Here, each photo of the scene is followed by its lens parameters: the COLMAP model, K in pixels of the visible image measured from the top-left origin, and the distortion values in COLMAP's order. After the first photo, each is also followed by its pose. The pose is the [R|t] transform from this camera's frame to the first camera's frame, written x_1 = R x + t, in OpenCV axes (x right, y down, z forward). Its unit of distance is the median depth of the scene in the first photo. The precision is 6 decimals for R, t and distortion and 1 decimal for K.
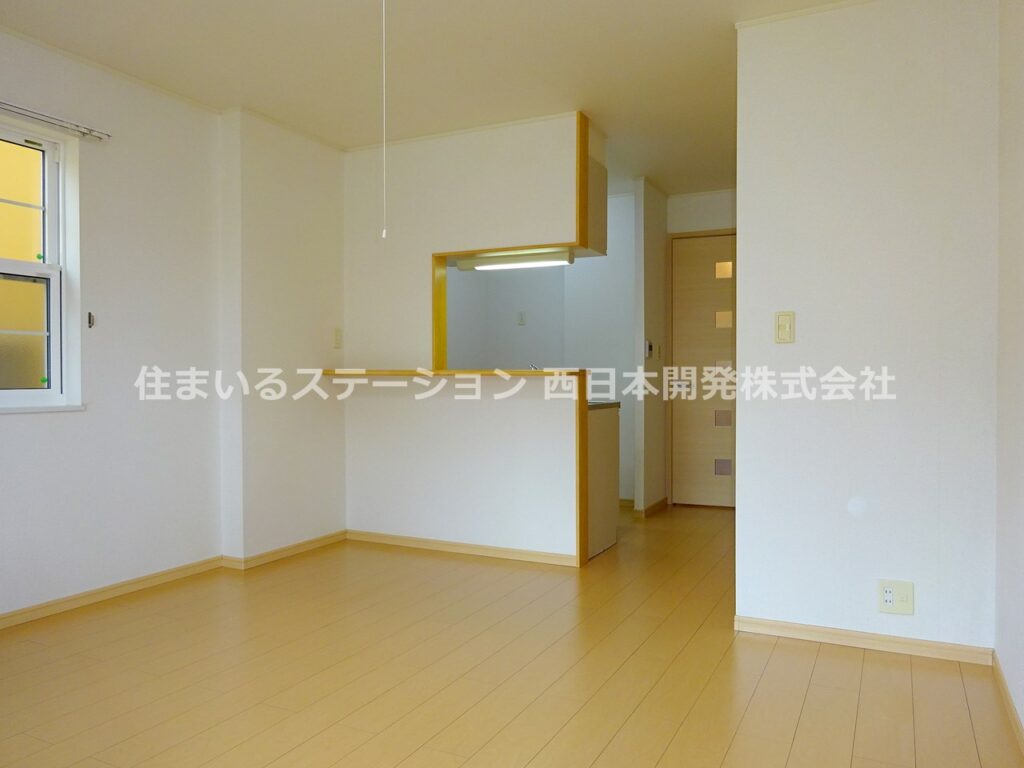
lens RADIAL K [[763.8, 0, 516.9], [0, 763.8, 384.0], [0, 0, 1]] dist [-0.000567, 0.000776]
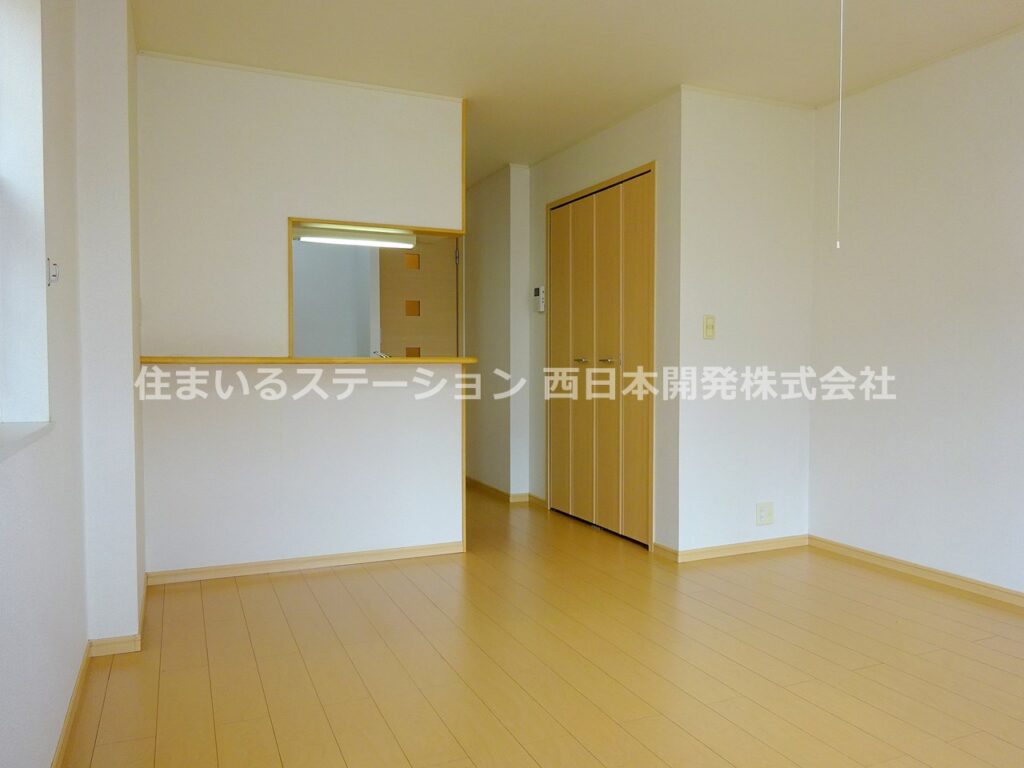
lens RADIAL K [[763.8, 0, 516.9], [0, 763.8, 384.0], [0, 0, 1]] dist [-0.000567, 0.000776]
pose [[0.637785, -0.026264, 0.769766, -0.727124], [0.008460, 0.999597, 0.027097, -0.011595], [-0.770168, -0.010770, 0.637750, 0.335290]]
